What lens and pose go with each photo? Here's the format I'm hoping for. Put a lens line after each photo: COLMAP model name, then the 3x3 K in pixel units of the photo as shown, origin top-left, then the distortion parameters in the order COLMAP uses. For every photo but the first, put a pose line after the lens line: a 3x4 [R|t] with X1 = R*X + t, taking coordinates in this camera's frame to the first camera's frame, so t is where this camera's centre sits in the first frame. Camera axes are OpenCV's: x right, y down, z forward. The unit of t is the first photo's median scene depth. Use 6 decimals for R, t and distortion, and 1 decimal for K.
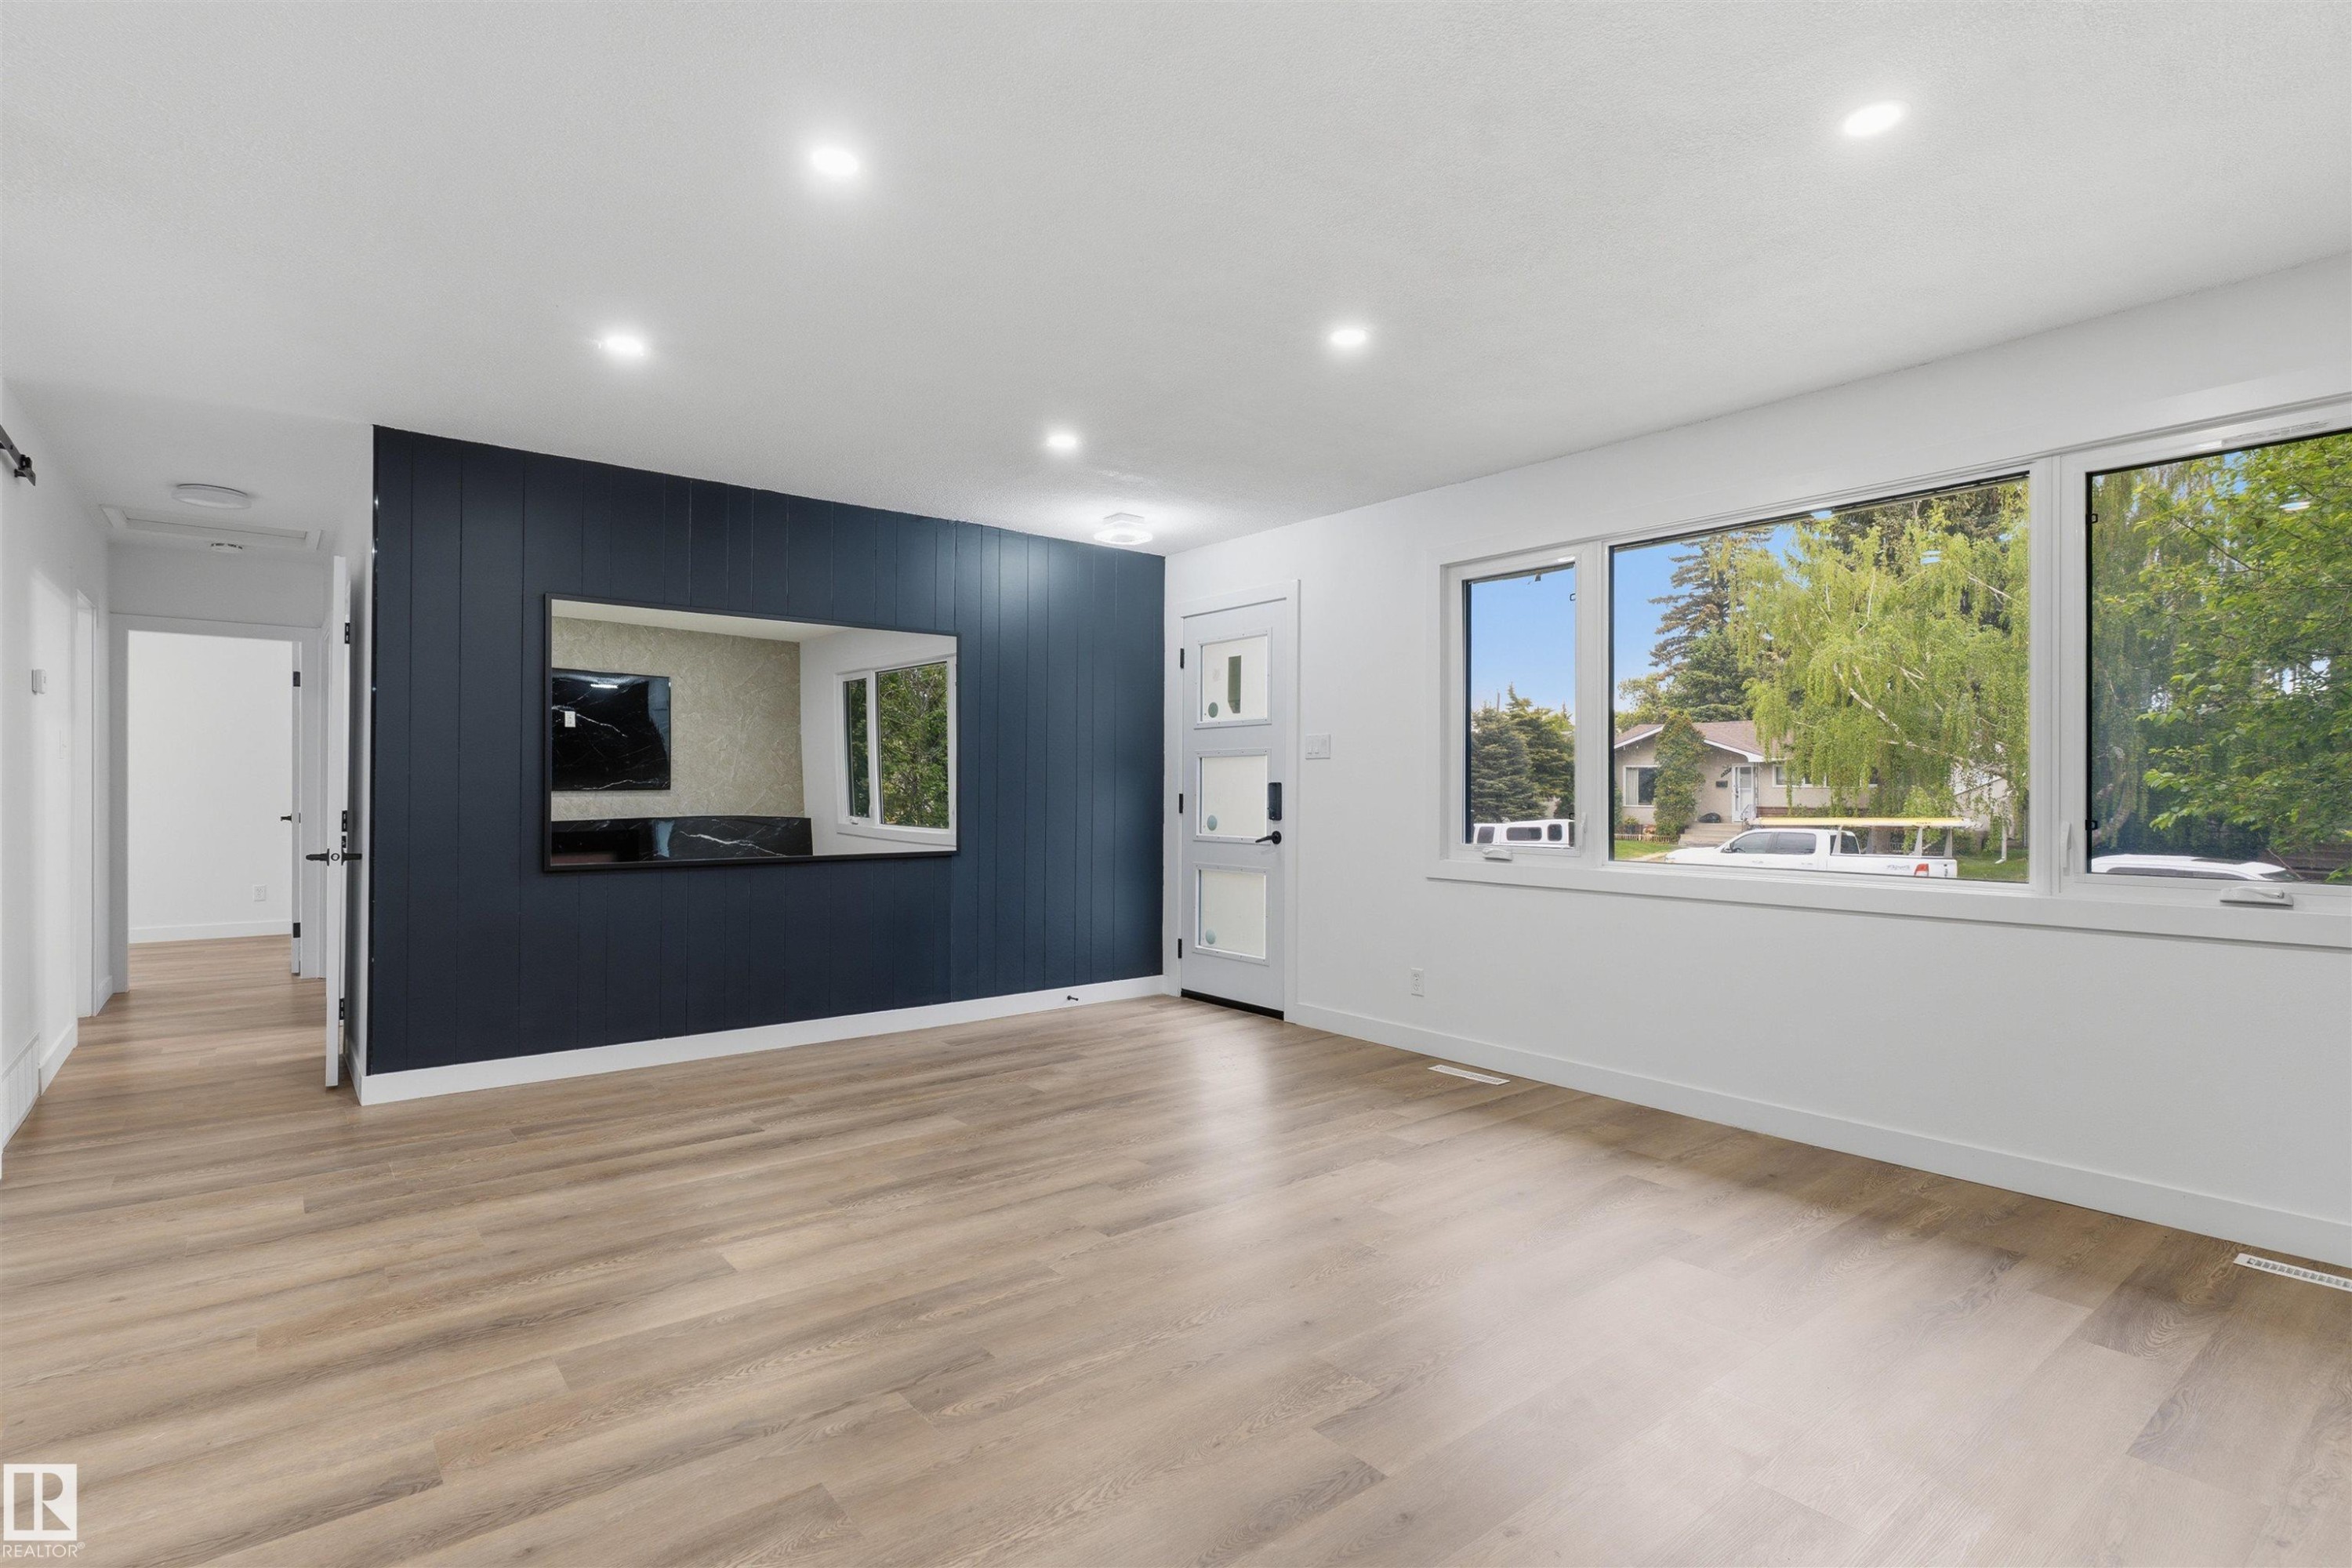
lens RADIAL K [[1133.4, 0, 1182.1], [0, 1133.4, 786.5], [0, 0, 1]] dist [0.000287, -0.001472]
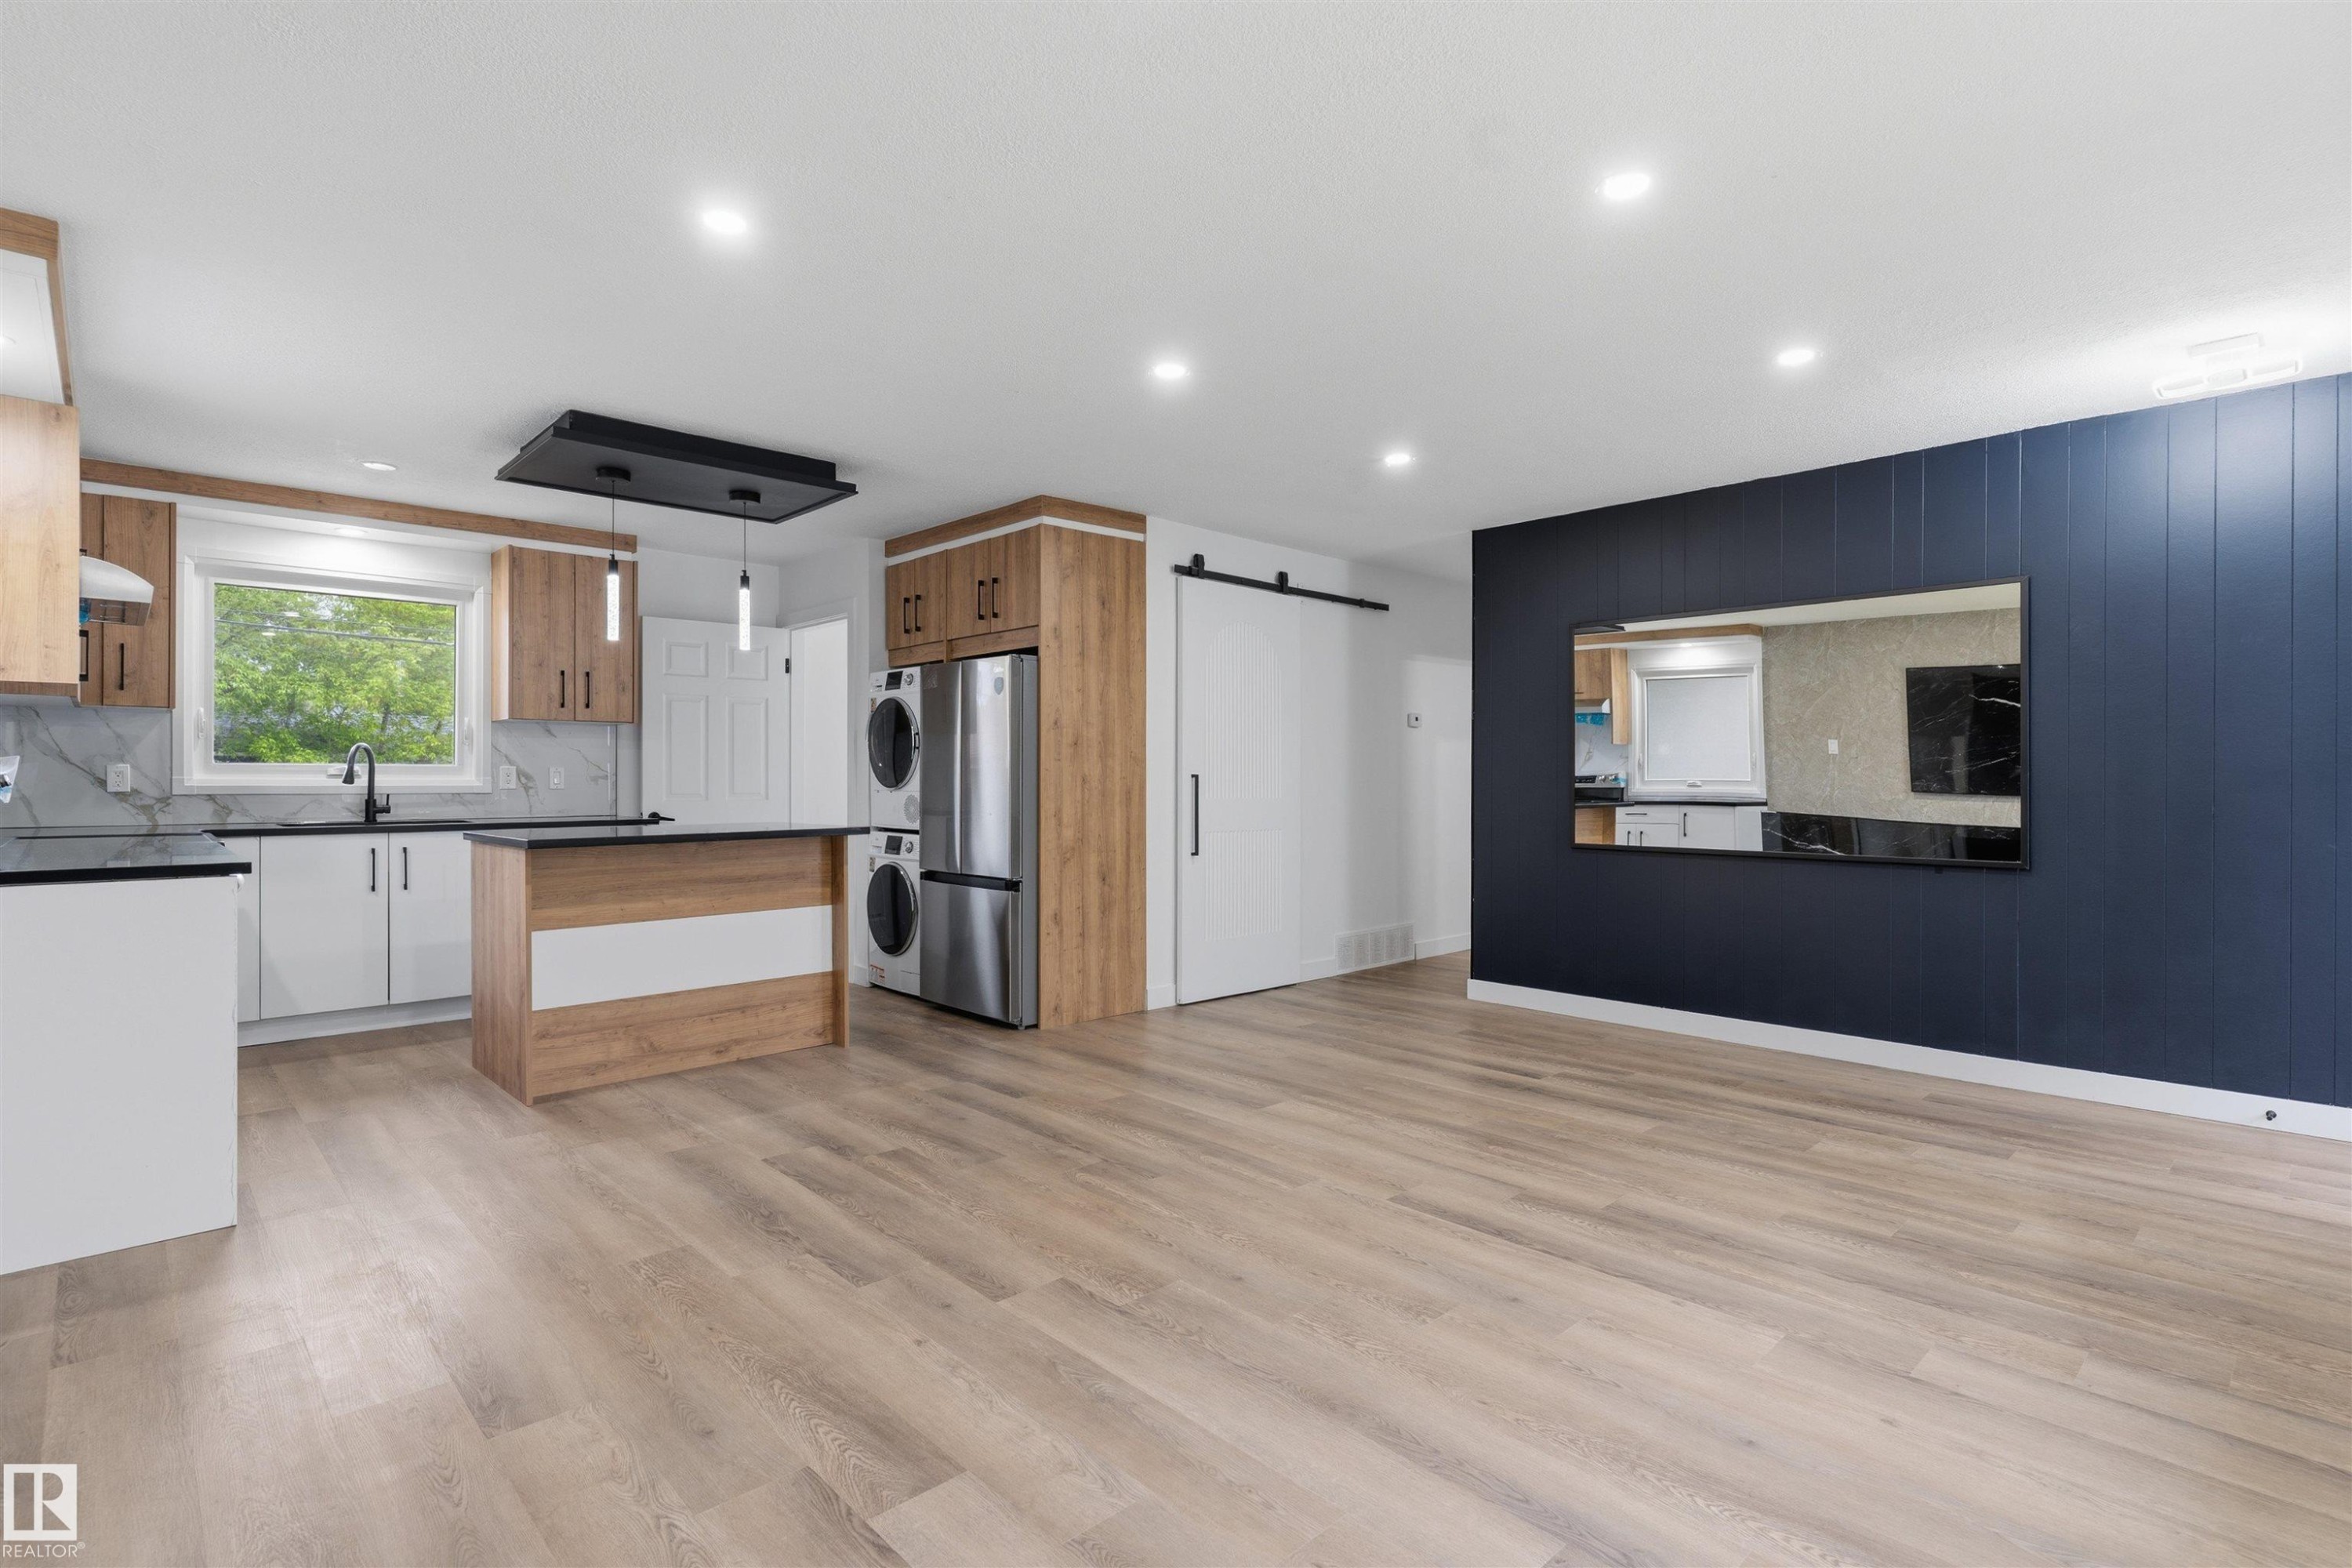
lens RADIAL K [[1133.4, 0, 1181.4], [0, 1133.4, 784.0], [0, 0, 1]] dist [0.000287, -0.001472]
pose [[0.081212, 0.000956, -0.996696, 0.878841], [0.001626, 0.999998, 0.001091, 0.003970], [0.996696, -0.001709, 0.081210, 0.645450]]
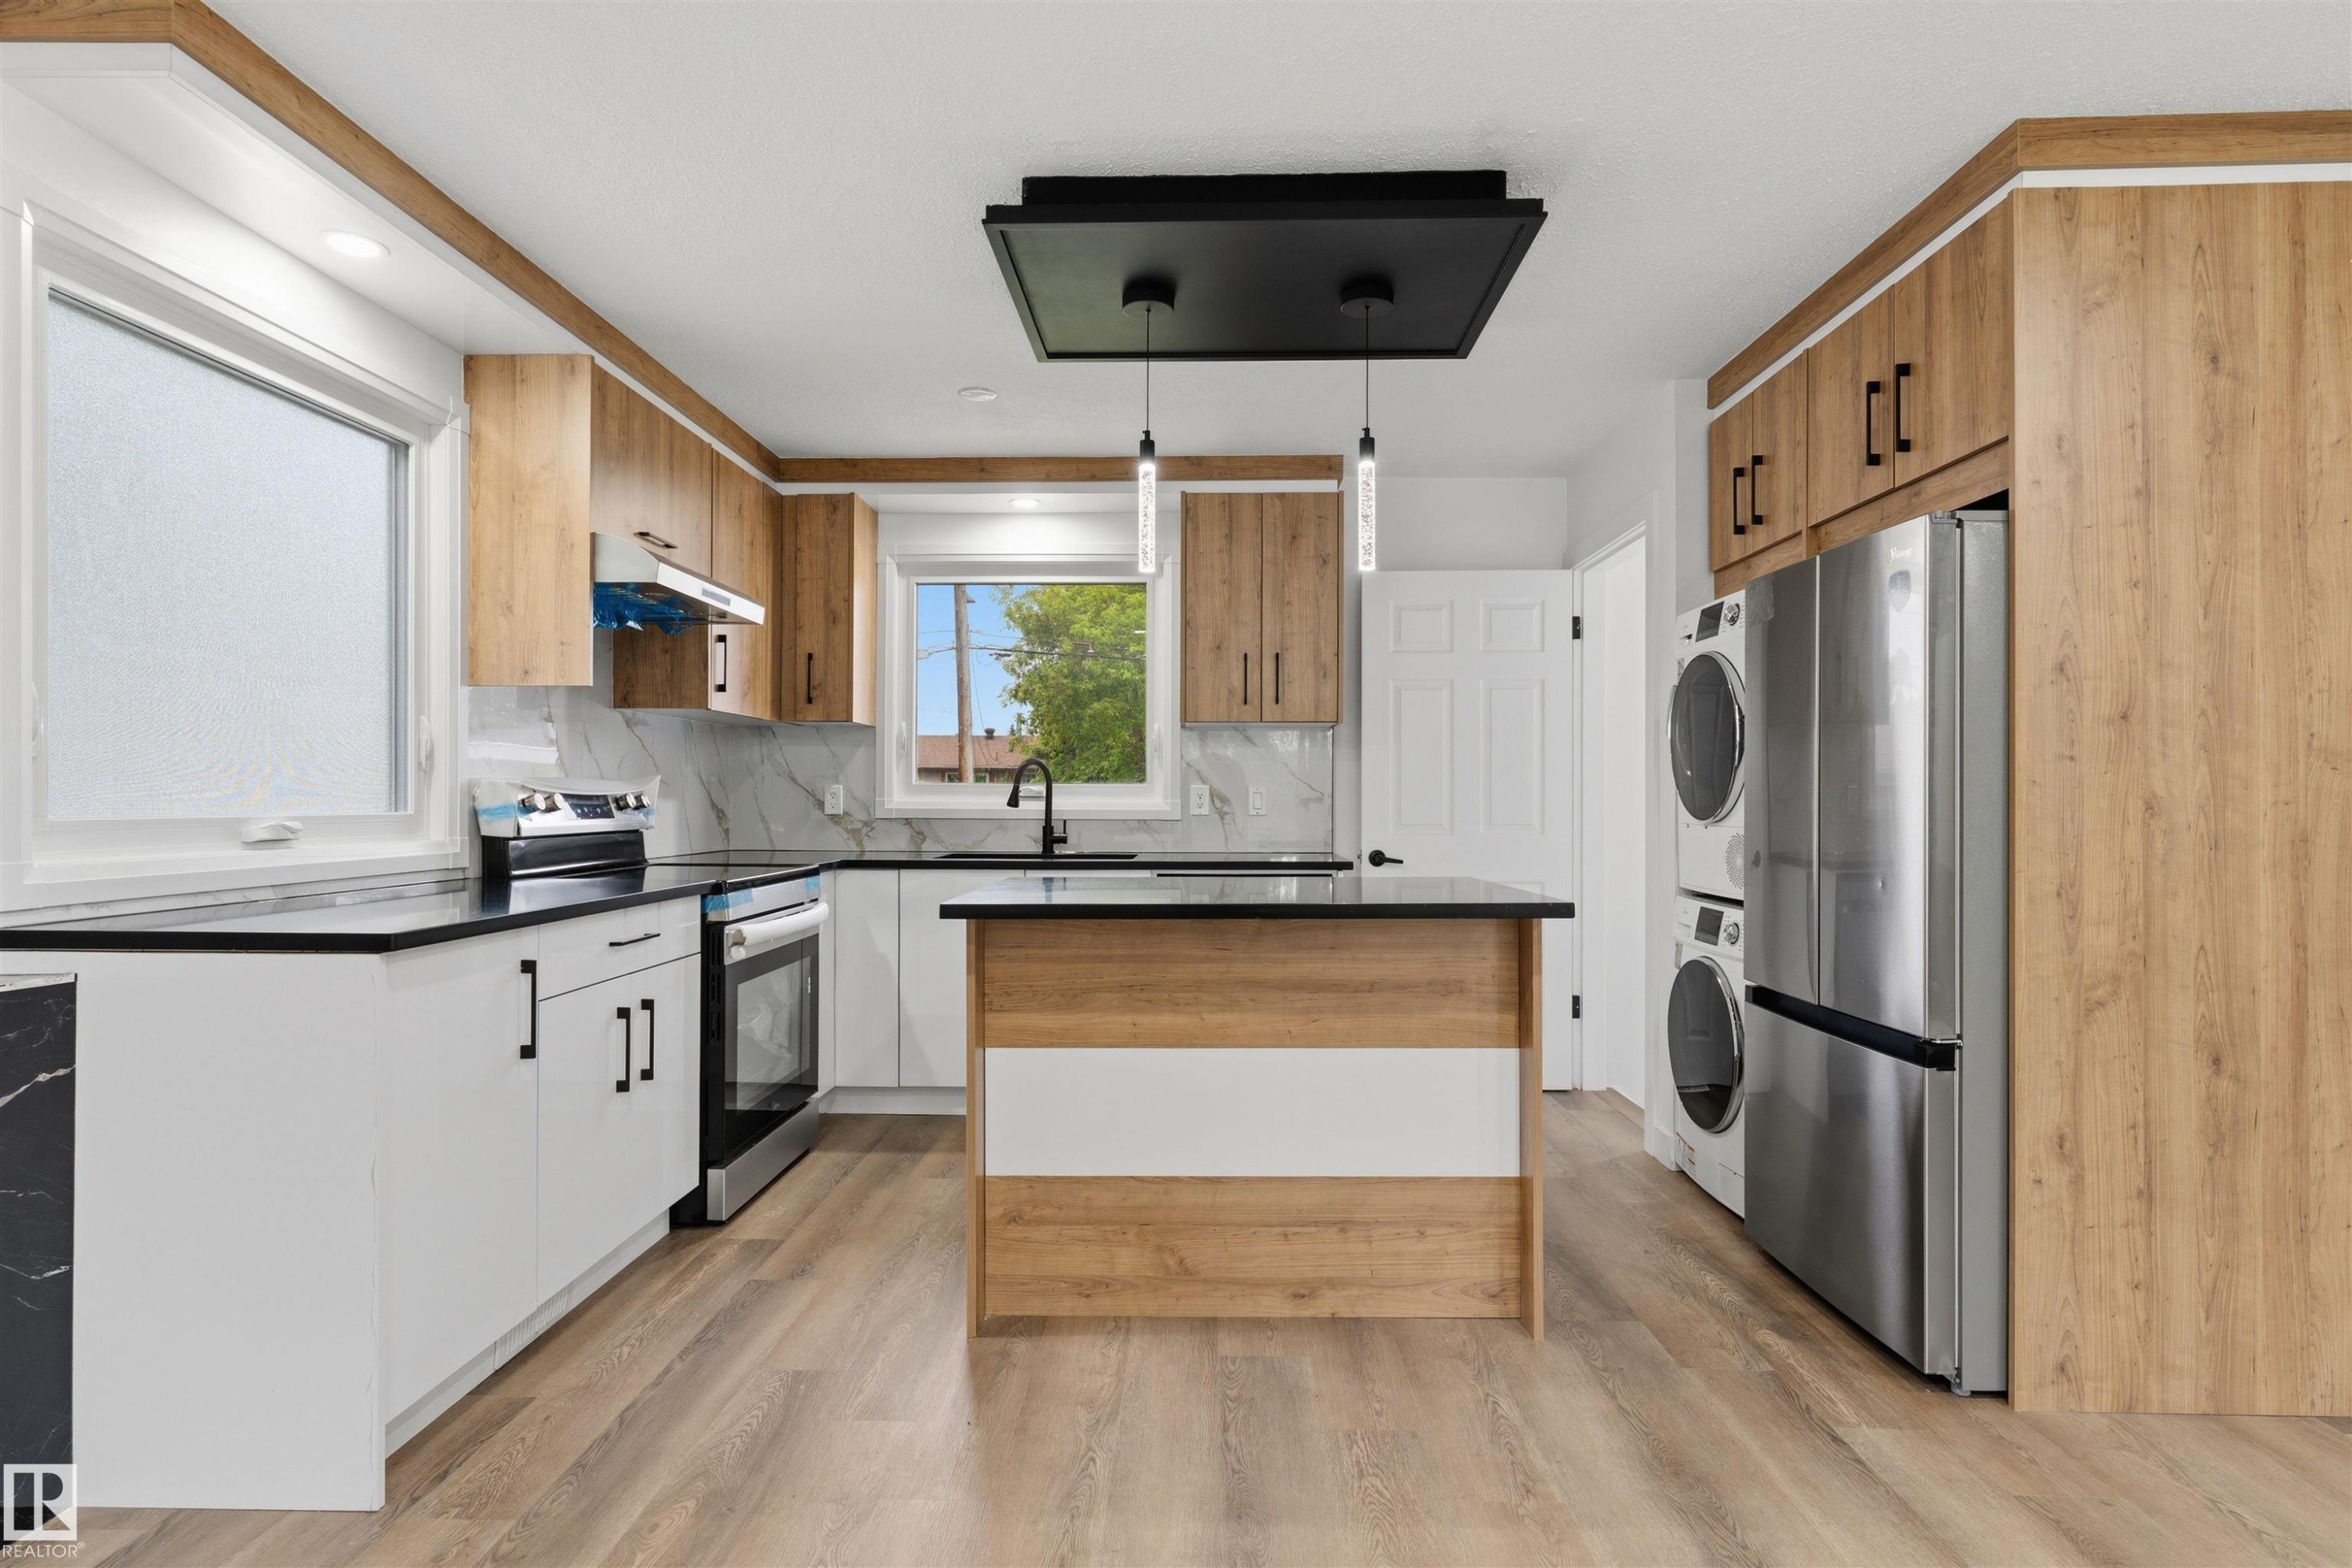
lens RADIAL K [[1211.0, 0, 1174.6], [0, 1211.0, 796.9], [0, 0, 1]] dist [-0.007203, 0.002857]
pose [[-0.650581, -0.008025, -0.759395, 0.128115], [-0.003869, 0.999966, -0.007252, 0.000796], [0.759427, -0.001781, -0.650590, 0.663400]]
